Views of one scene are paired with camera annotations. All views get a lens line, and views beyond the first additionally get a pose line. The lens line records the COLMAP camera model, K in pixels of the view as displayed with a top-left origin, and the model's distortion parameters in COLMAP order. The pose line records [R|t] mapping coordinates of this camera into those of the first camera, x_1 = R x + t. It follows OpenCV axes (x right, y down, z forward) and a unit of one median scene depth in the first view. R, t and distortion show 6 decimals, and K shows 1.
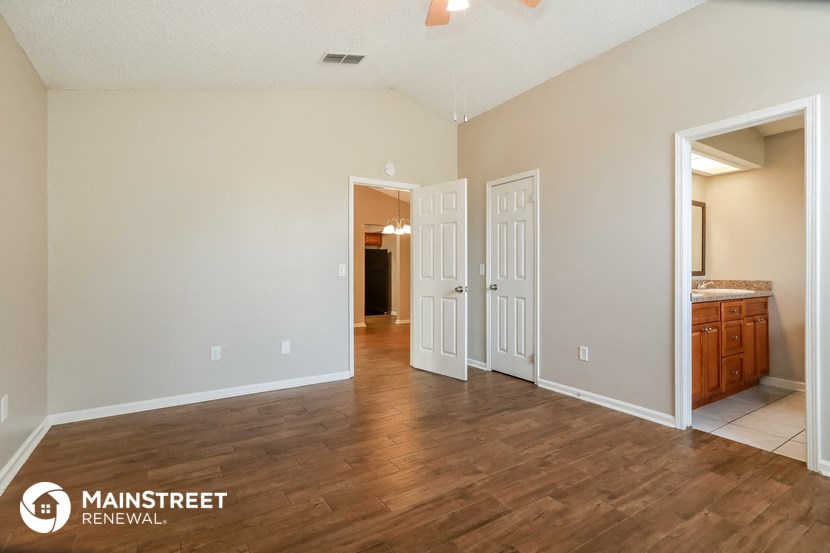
lens RADIAL K [[398.6, 0, 414.8], [0, 398.6, 273.0], [0, 0, 1]] dist [0.002910, 0.000318]
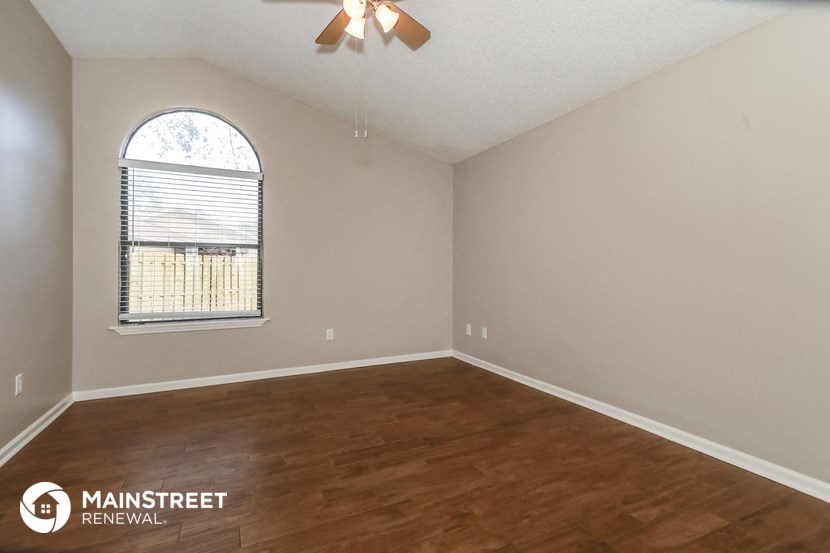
lens RADIAL K [[398.6, 0, 415.2], [0, 398.6, 272.9], [0, 0, 1]] dist [0.002910, 0.000318]
pose [[-0.993379, 0.008081, 0.114598, -0.167744], [0.009551, 0.999879, 0.012290, -0.008159], [-0.114485, 0.013303, -0.993336, 2.079932]]
